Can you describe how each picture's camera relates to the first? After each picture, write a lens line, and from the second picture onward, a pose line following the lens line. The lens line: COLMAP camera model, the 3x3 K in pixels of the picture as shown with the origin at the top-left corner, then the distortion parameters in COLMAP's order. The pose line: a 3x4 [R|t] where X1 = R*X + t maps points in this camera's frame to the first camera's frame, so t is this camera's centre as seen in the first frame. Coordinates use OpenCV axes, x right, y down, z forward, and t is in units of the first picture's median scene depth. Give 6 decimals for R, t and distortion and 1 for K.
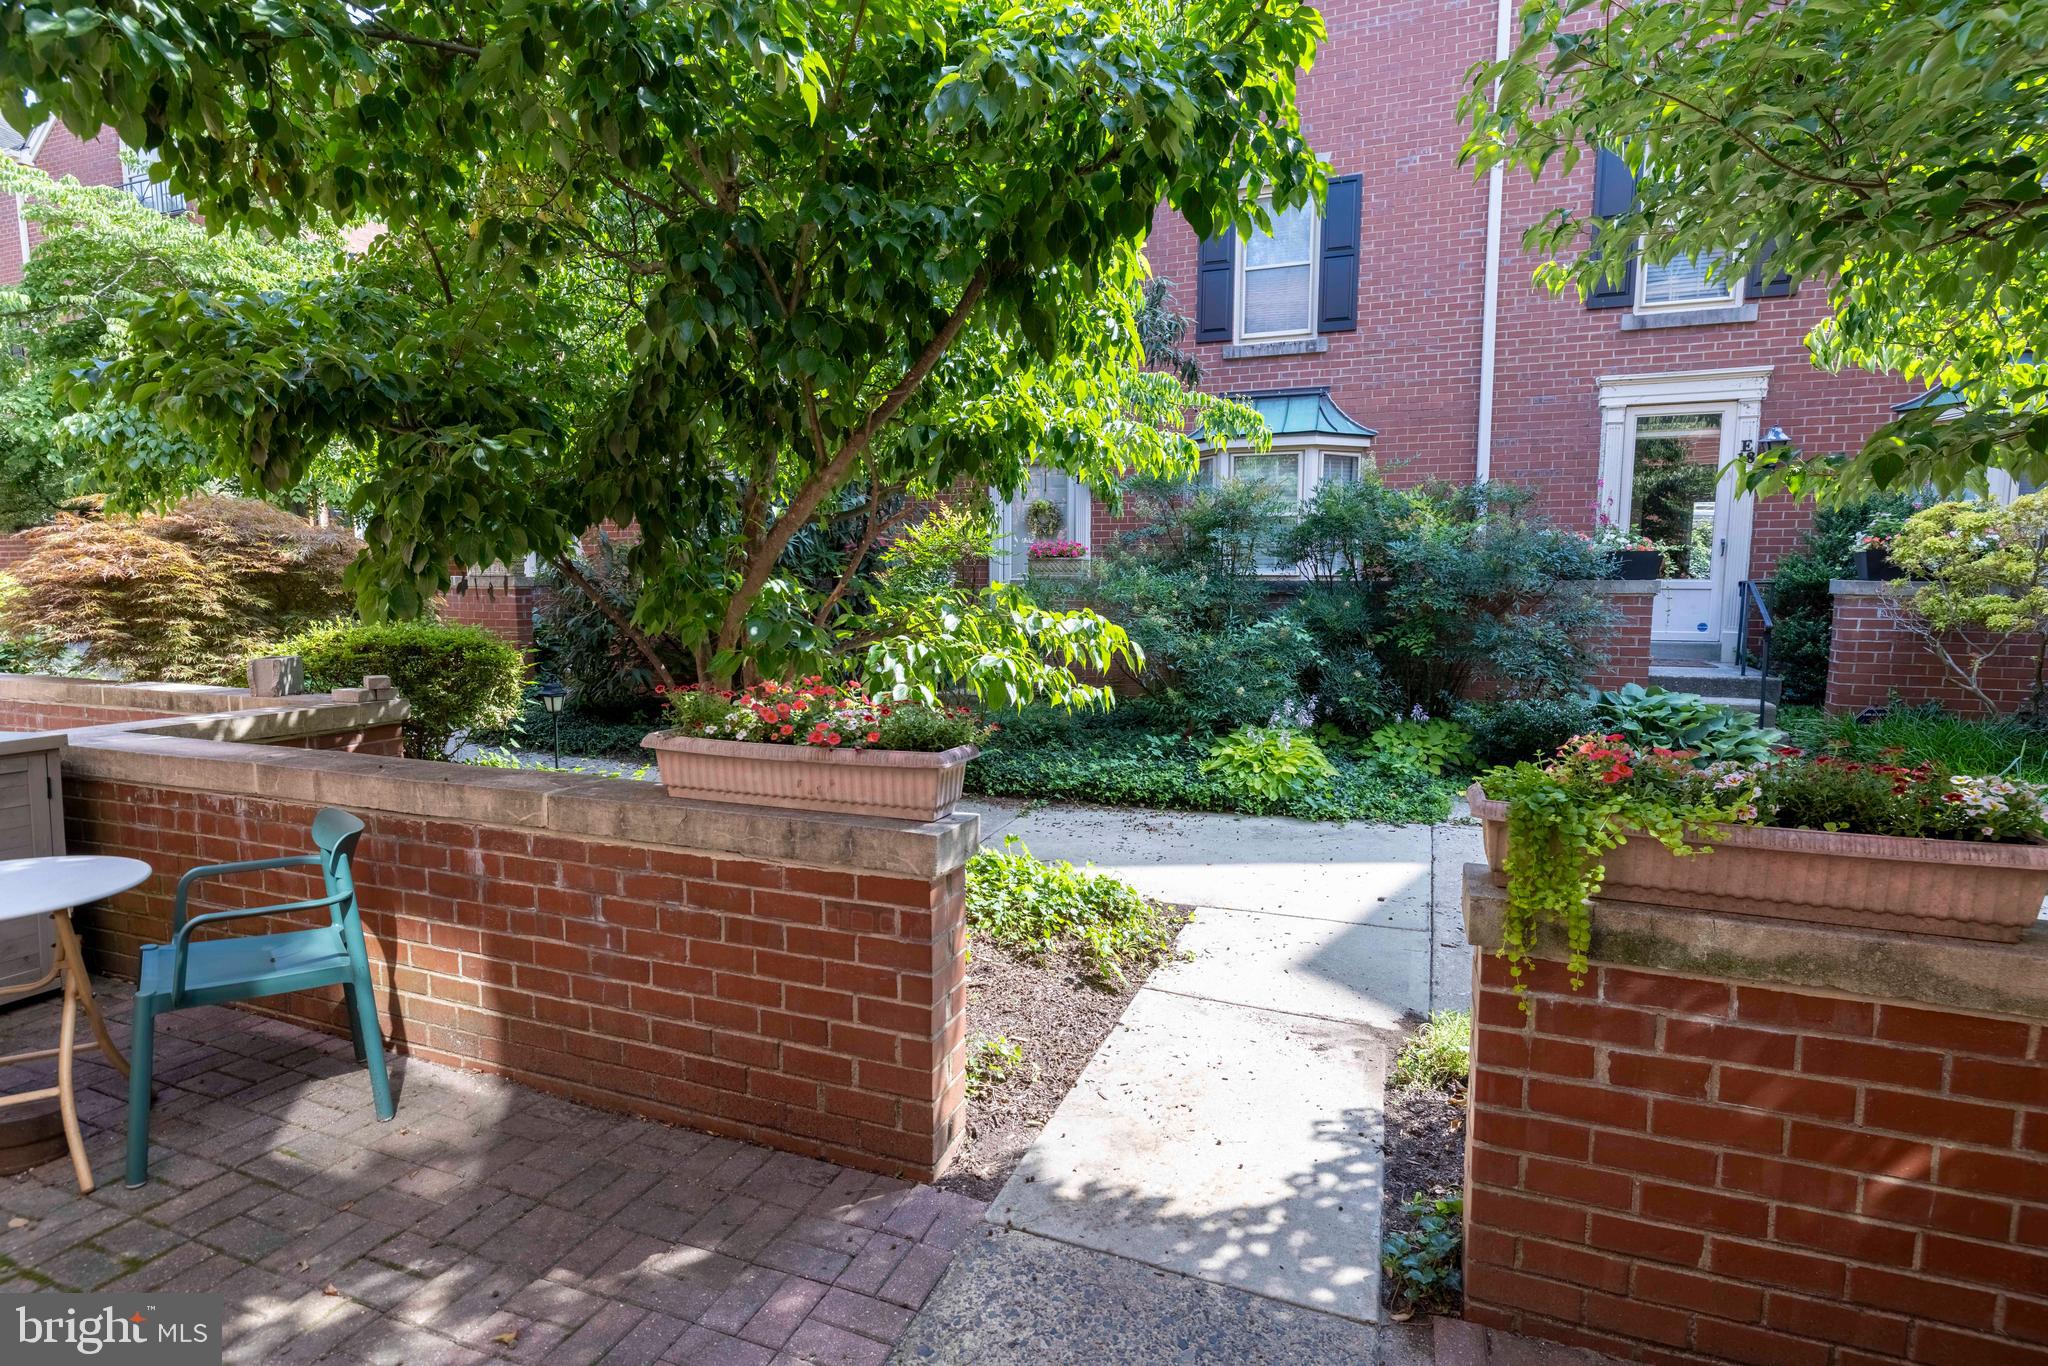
lens RADIAL K [[989.3, 0, 1028.3], [0, 989.3, 683.1], [0, 0, 1]] dist [0.004841, 0.000064]
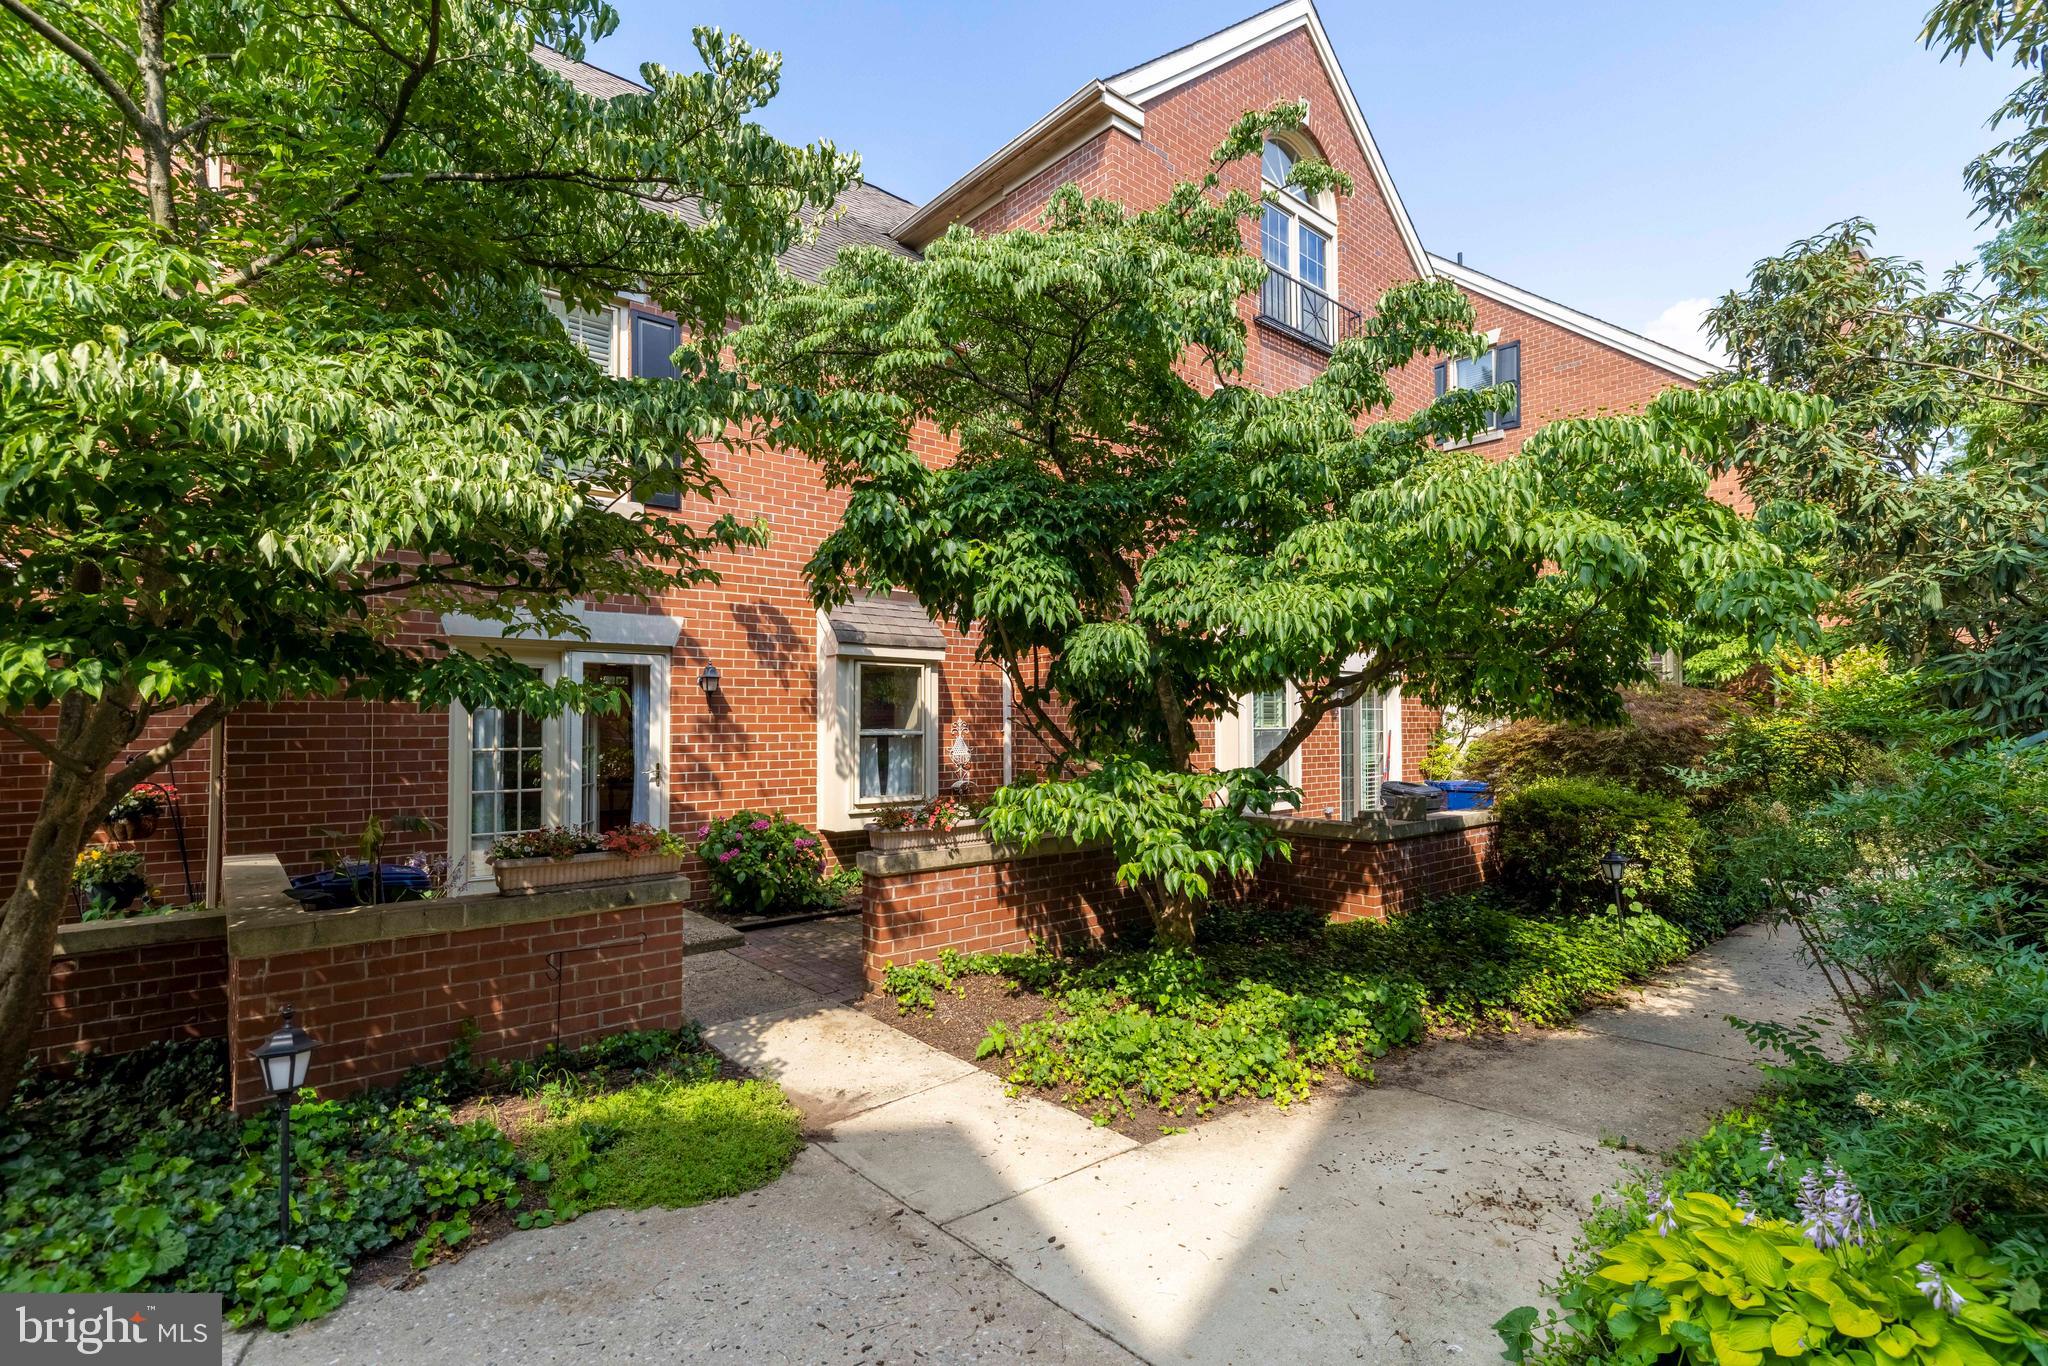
lens RADIAL K [[978.8, 0, 1028.9], [0, 978.8, 691.5], [0, 0, 1]] dist [0.000171, 0.001219]
pose [[-0.477785, -0.027347, -0.878051, 1.642080], [-0.086639, 0.996109, 0.016120, -0.291180], [0.874194, 0.083776, -0.478295, 2.158516]]
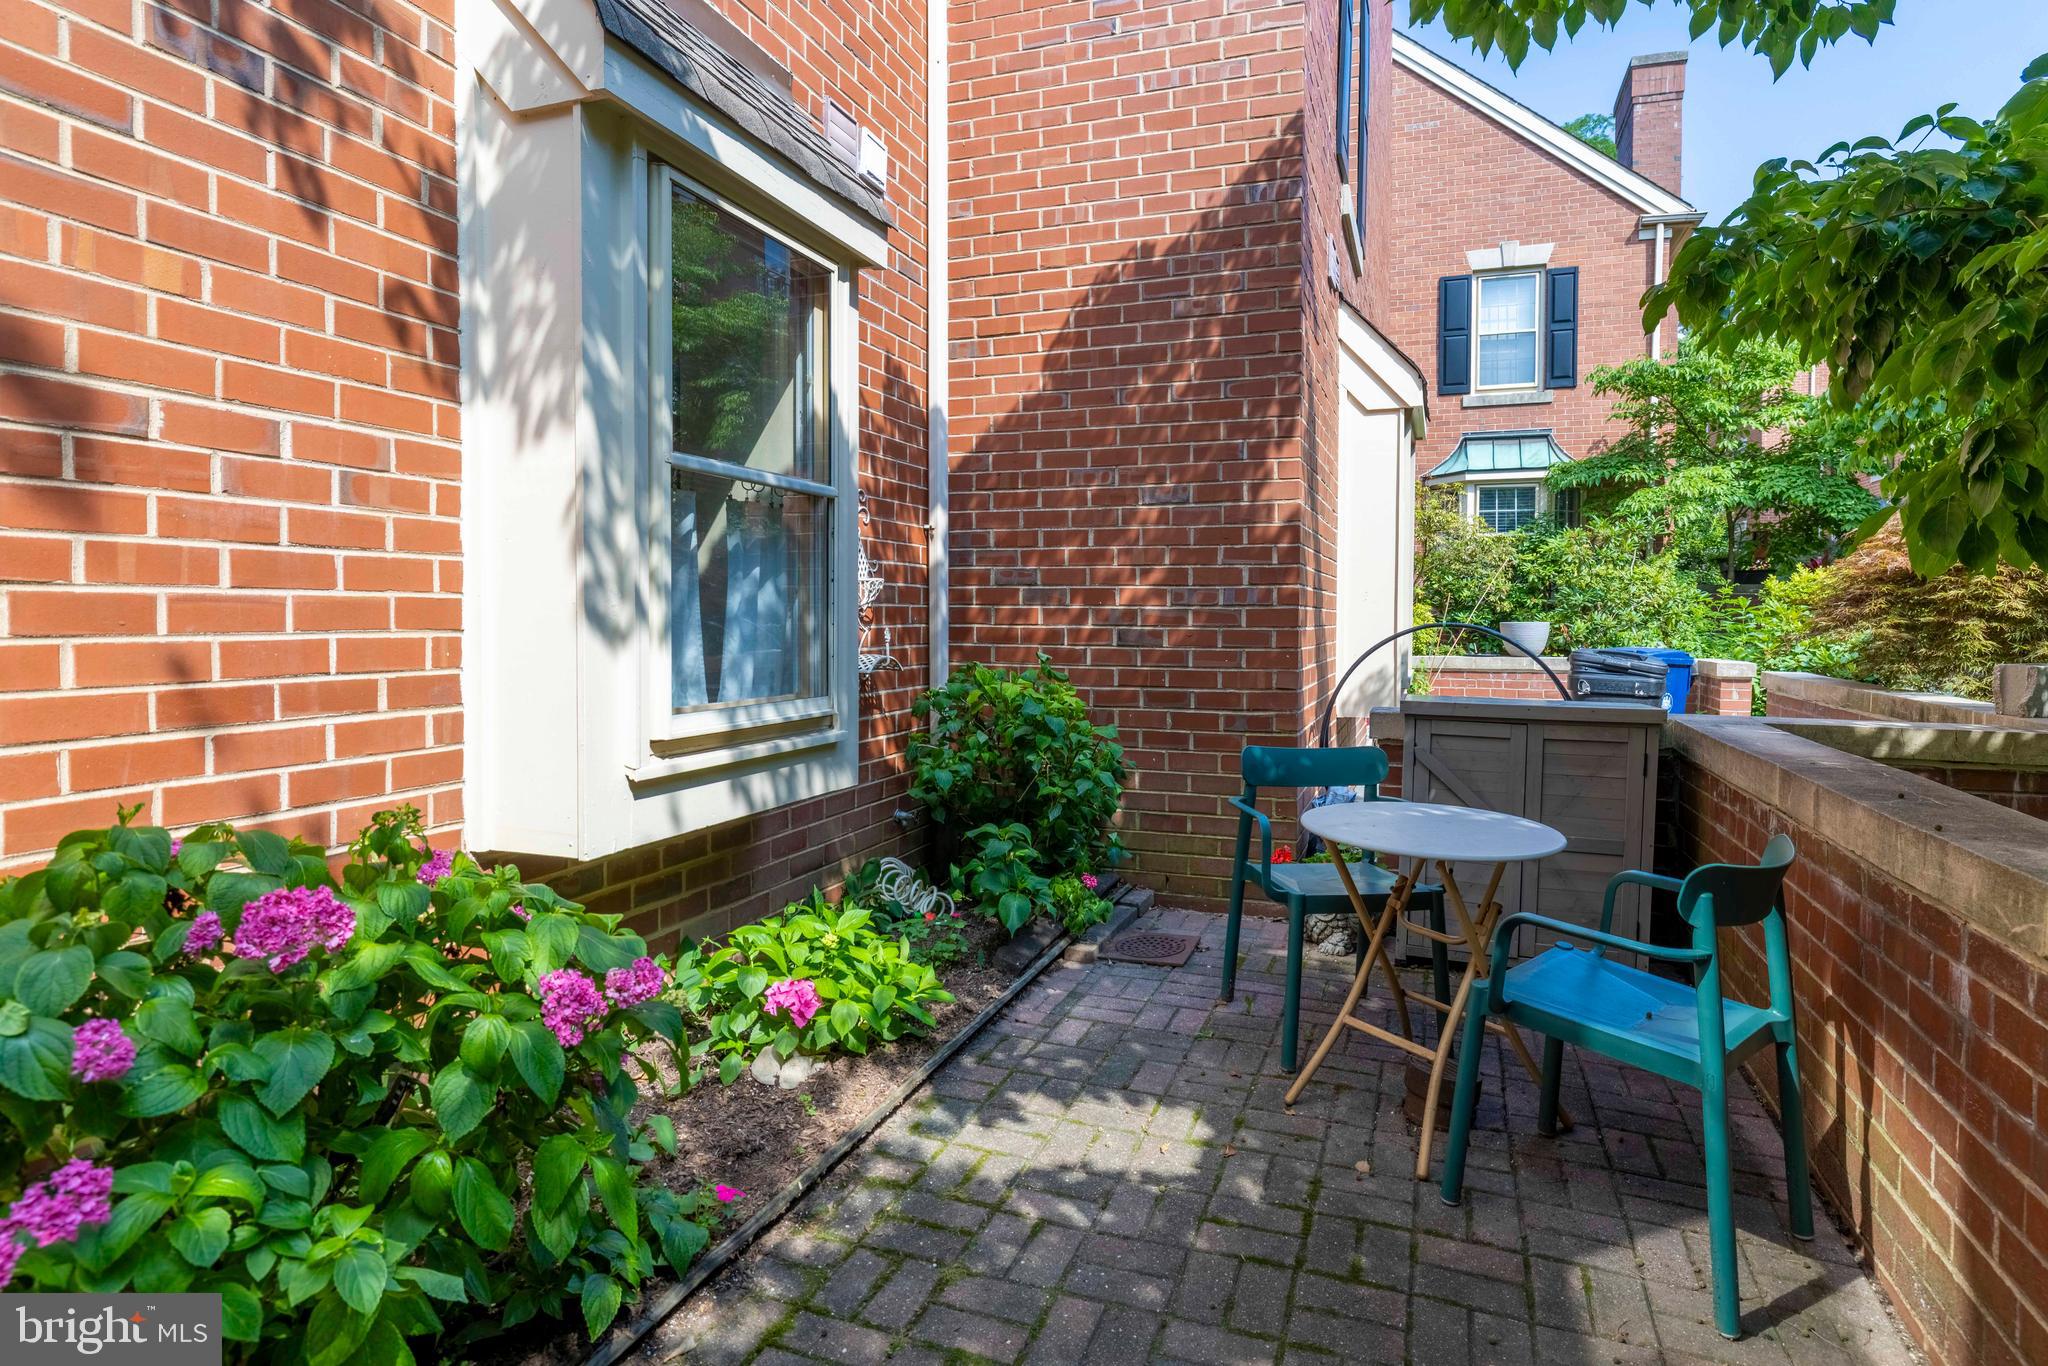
lens RADIAL K [[1069.7, 0, 1068.4], [0, 1069.7, 641.0], [0, 0, 1]] dist [0.007382, -0.000722]
pose [[0.027898, 0.022262, -0.999363, 0.009352], [-0.108488, 0.993914, 0.019112, 0.034828], [0.993706, 0.107886, 0.030143, 0.497434]]
